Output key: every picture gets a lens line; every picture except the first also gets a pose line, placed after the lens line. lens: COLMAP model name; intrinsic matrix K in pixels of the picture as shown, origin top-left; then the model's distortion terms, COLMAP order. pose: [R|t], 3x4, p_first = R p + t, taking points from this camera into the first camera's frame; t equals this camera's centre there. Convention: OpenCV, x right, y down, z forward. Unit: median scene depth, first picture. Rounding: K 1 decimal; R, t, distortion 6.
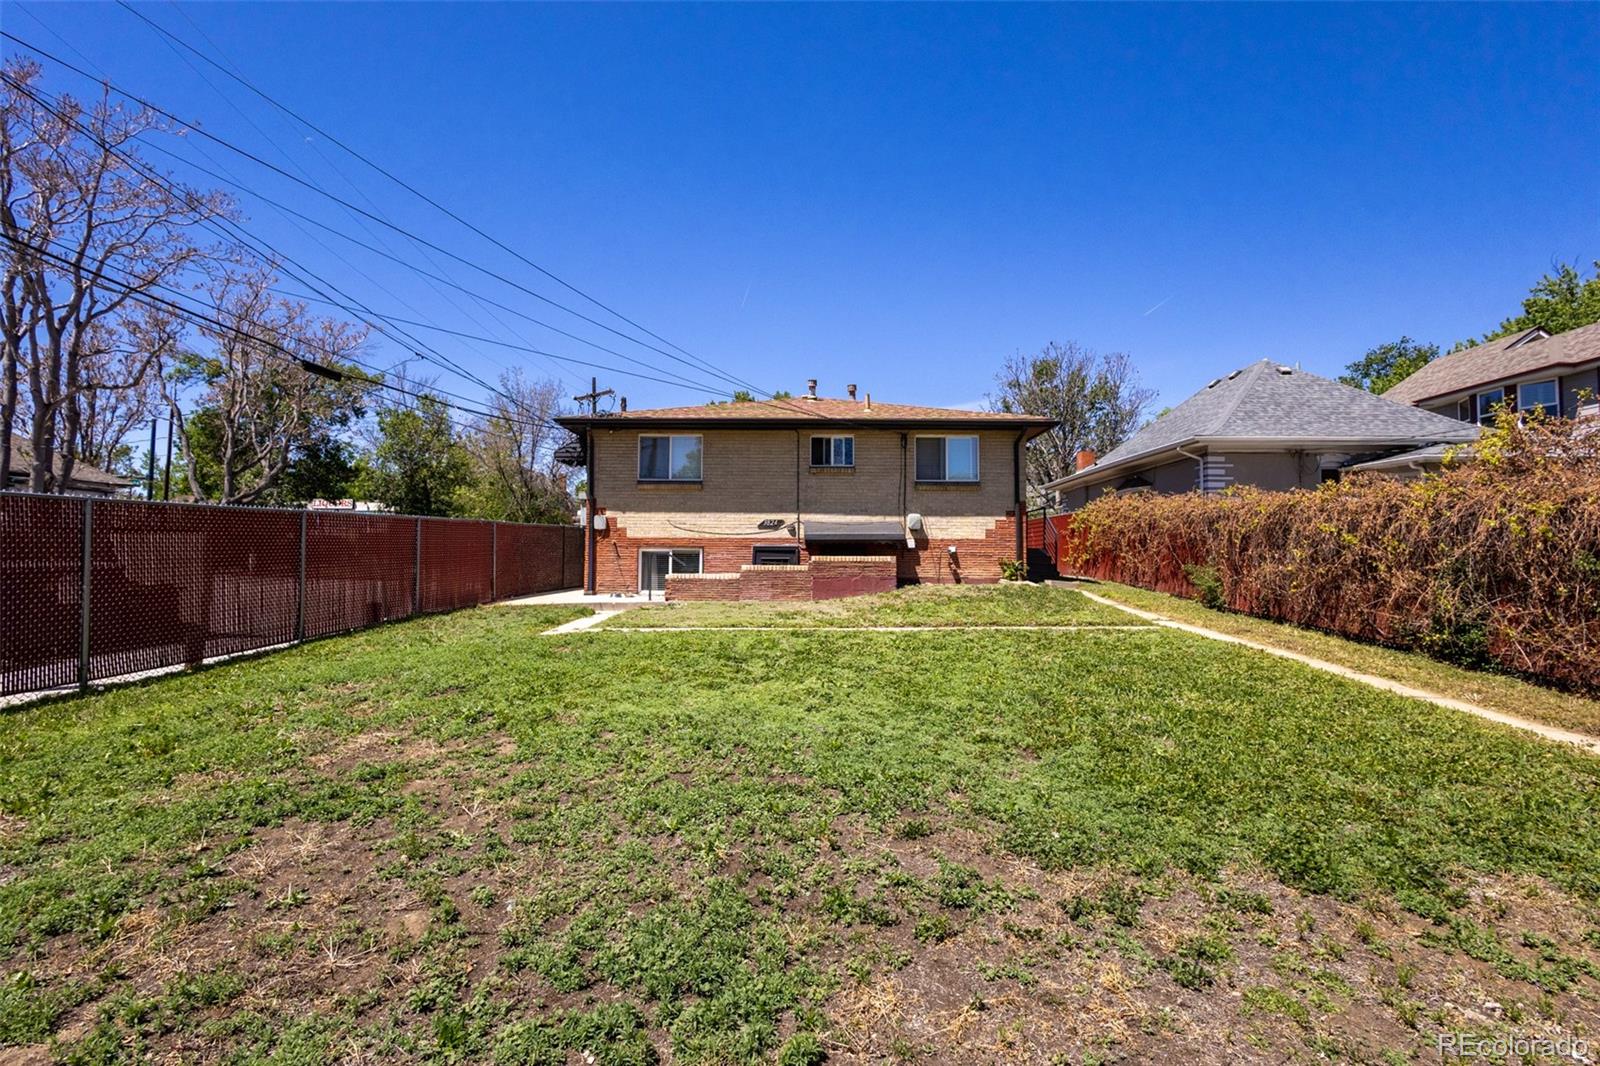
lens RADIAL K [[738.2, 0, 802.0], [0, 738.2, 533.7], [0, 0, 1]] dist [0.008691, 0.000761]
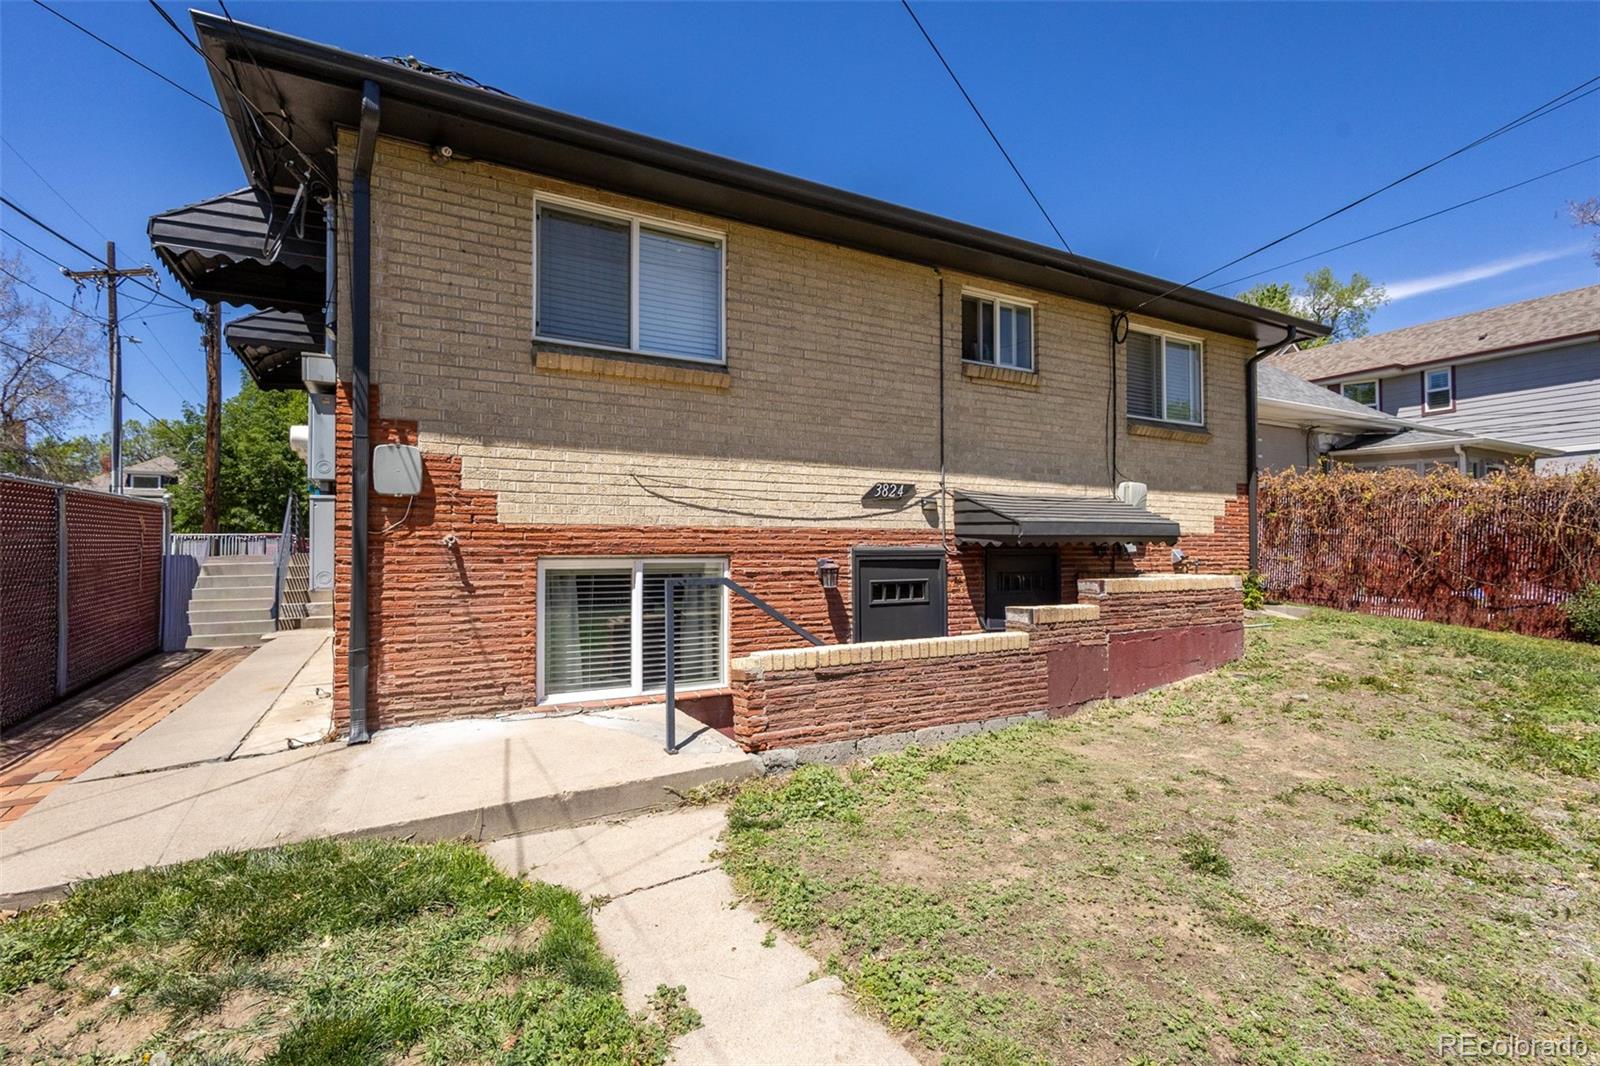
lens RADIAL K [[738.2, 0, 800.2], [0, 738.2, 538.6], [0, 0, 1]] dist [0.008691, 0.000761]
pose [[0.874824, 0.000938, 0.484440, -0.274945], [-0.011617, 0.999751, 0.019042, 0.003465], [-0.484302, -0.022287, 0.874617, 0.675712]]
